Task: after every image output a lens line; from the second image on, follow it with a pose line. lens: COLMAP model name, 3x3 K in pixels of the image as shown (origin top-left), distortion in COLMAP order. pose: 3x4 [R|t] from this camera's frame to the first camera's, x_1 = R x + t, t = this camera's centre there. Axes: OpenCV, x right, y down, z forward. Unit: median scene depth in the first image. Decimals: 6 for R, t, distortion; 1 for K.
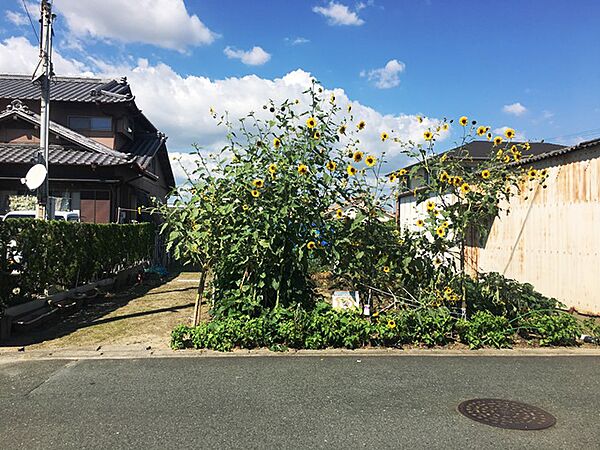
lens RADIAL K [[501.1, 0, 300.0], [0, 501.1, 225.0], [0, 0, 1]] dist [0.143329, -0.141581]
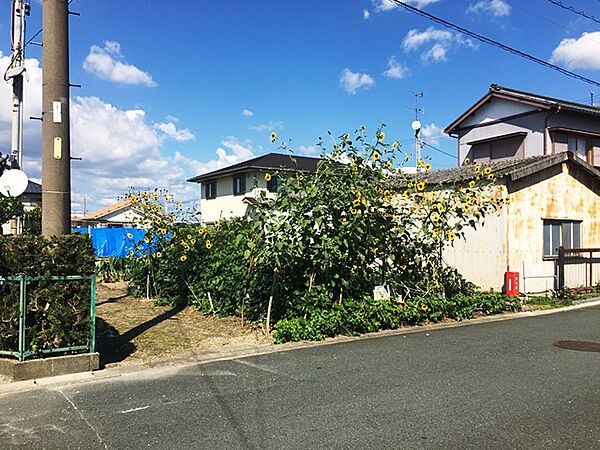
lens RADIAL K [[501.1, 0, 300.0], [0, 501.1, 225.0], [0, 0, 1]] dist [0.143329, -0.141581]
pose [[0.874666, -0.002575, 0.484720, -0.723024], [0.007619, 0.999935, -0.008437, -0.016873], [-0.484667, 0.011072, 0.874629, -0.035843]]
